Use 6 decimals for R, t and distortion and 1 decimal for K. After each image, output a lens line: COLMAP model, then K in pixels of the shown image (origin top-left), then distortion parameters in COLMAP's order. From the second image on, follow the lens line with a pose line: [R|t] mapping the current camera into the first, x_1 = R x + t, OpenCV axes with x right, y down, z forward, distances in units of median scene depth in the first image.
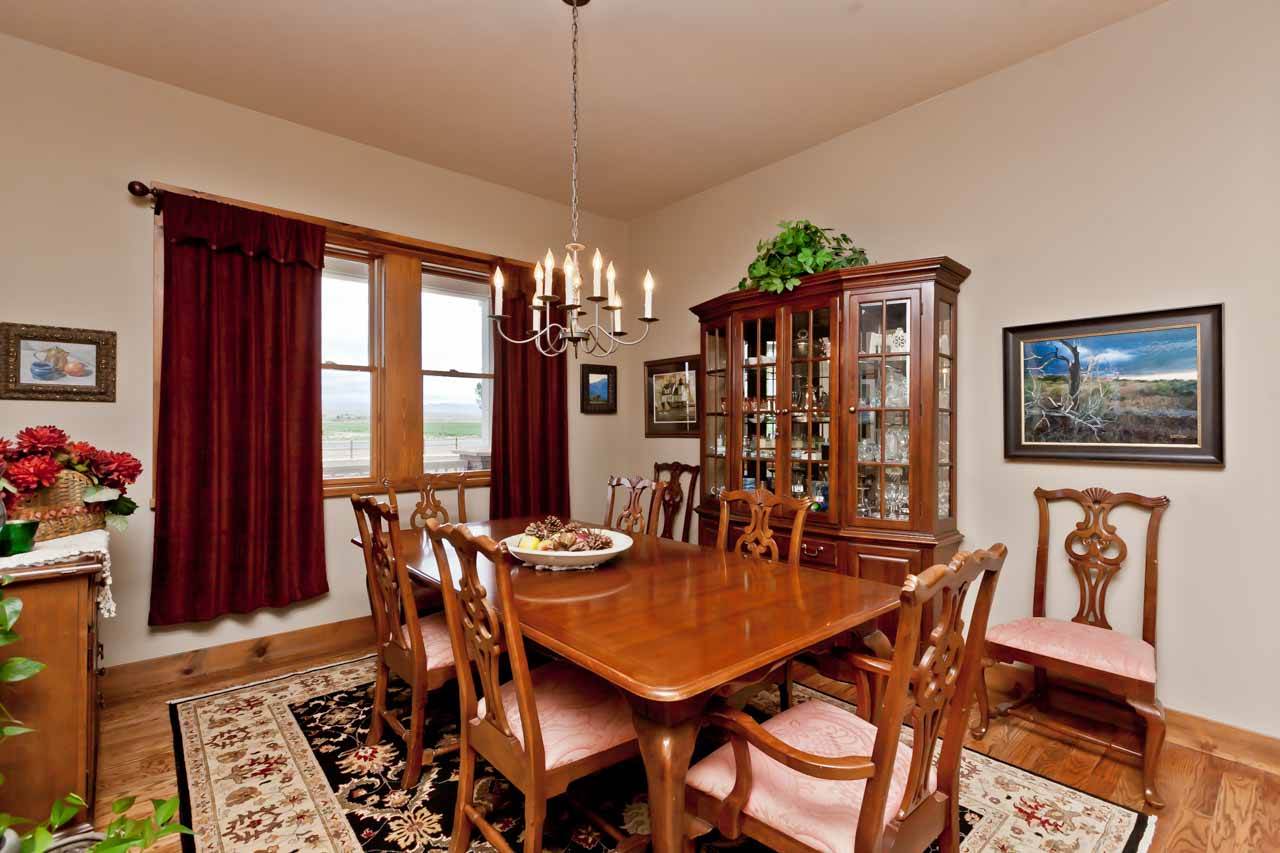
lens RADIAL K [[581.4, 0, 648.5], [0, 581.4, 421.5], [0, 0, 1]] dist [0.001064, -0.000681]
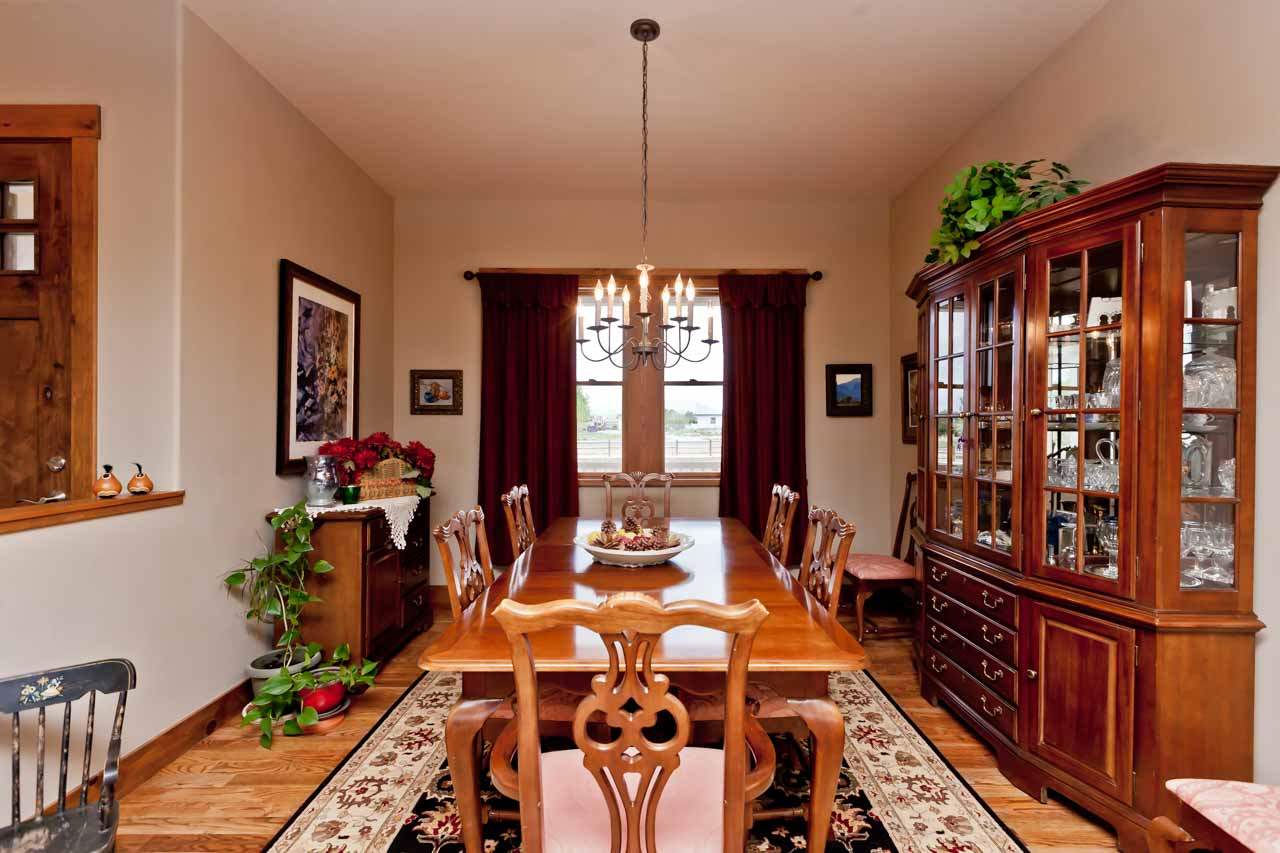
lens RADIAL K [[581.4, 0, 645.7], [0, 581.4, 422.3], [0, 0, 1]] dist [0.001064, -0.000681]
pose [[0.752004, -0.003622, -0.659148, 0.402954], [0.005306, 0.999986, 0.000558, -0.010287], [0.659137, -0.003916, 0.752013, 0.134493]]
